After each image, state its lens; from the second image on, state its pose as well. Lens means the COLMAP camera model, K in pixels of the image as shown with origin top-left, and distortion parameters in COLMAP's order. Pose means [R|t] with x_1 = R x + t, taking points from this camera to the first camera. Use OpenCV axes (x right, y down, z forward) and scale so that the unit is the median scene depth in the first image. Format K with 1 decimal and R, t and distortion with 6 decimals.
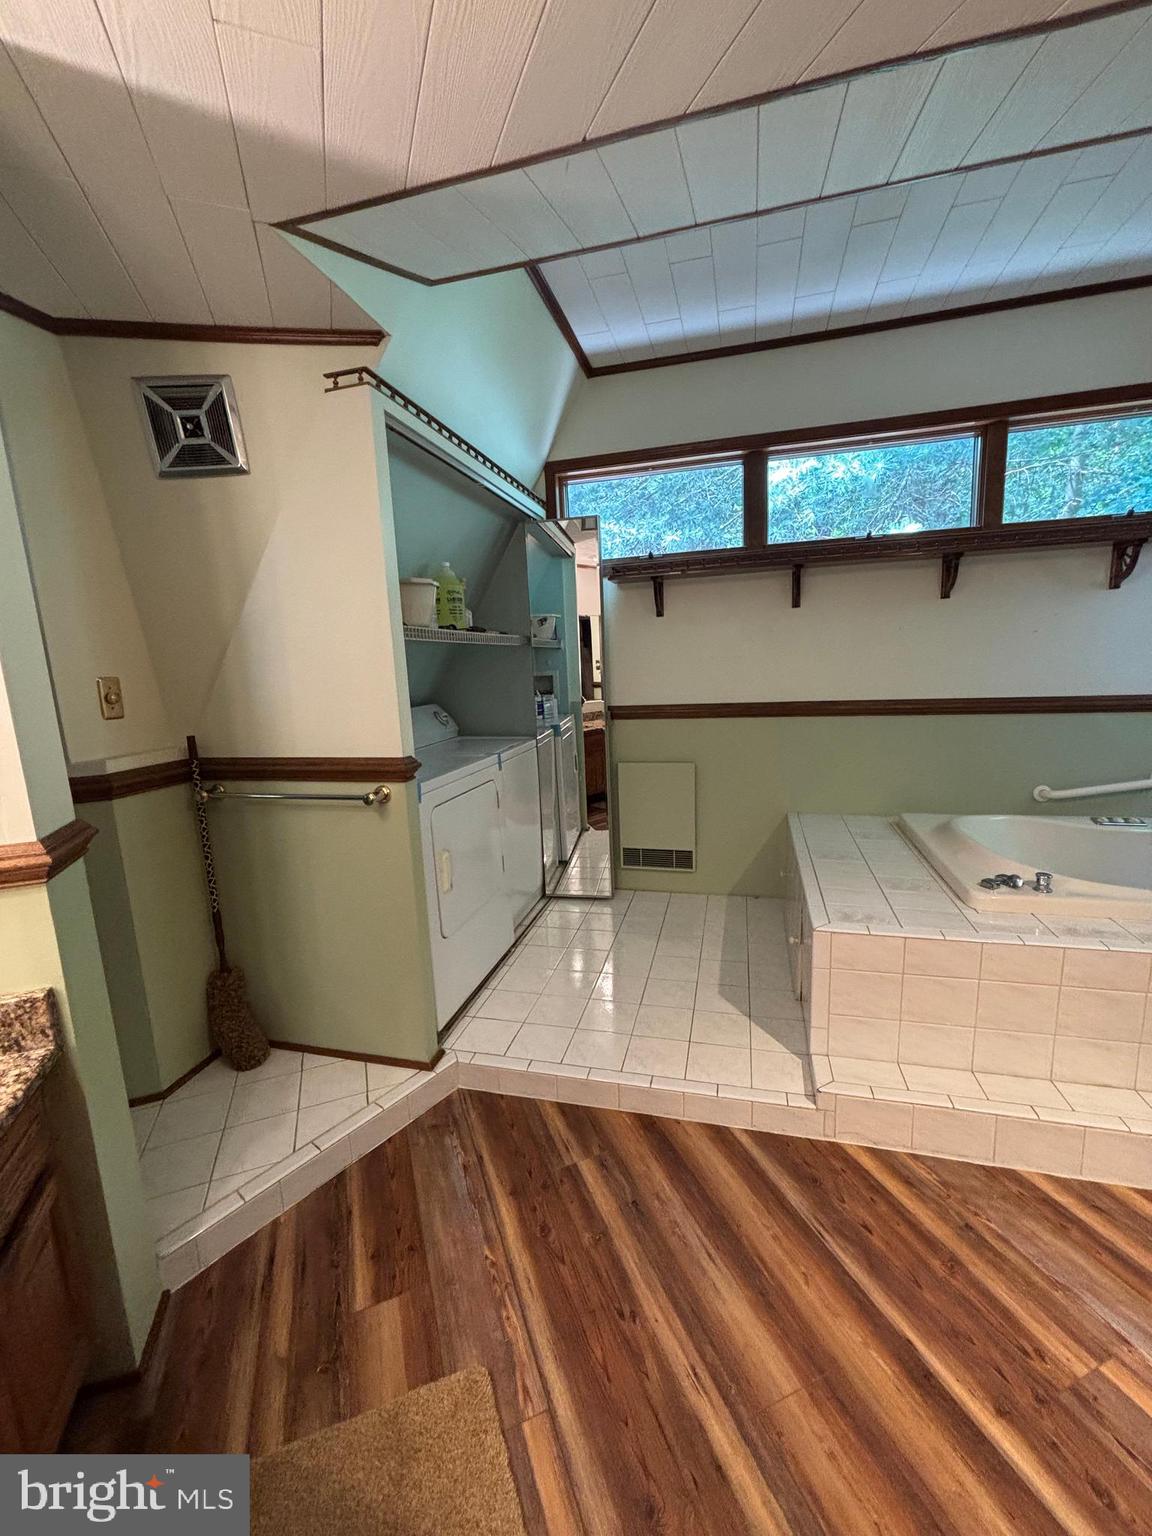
lens RADIAL K [[623.1, 0, 576.0], [0, 623.1, 768.0], [0, 0, 1]] dist [-0.000318, 0.000540]
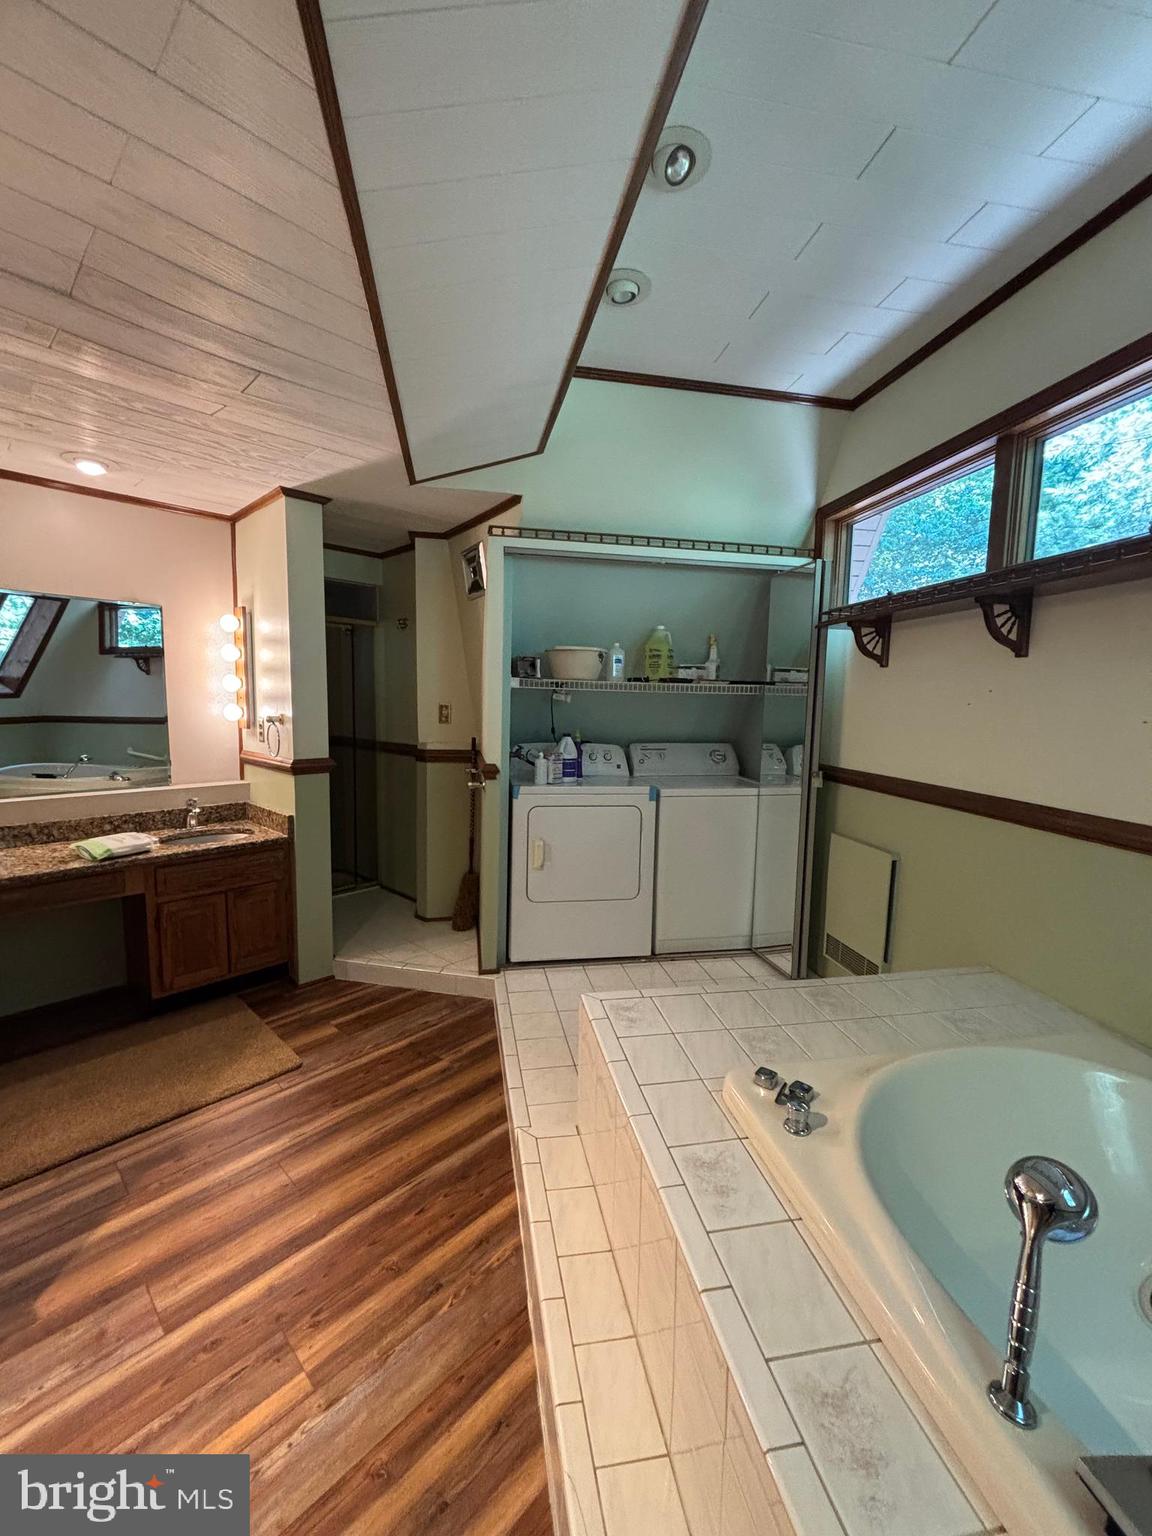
lens RADIAL K [[628.9, 0, 579.7], [0, 628.9, 769.4], [0, 0, 1]] dist [-0.018658, 0.013252]
pose [[0.427566, 0.150123, -0.891432, 1.413372], [-0.195274, 0.978170, 0.071069, -0.185381], [0.882641, 0.143687, 0.447548, 0.592691]]
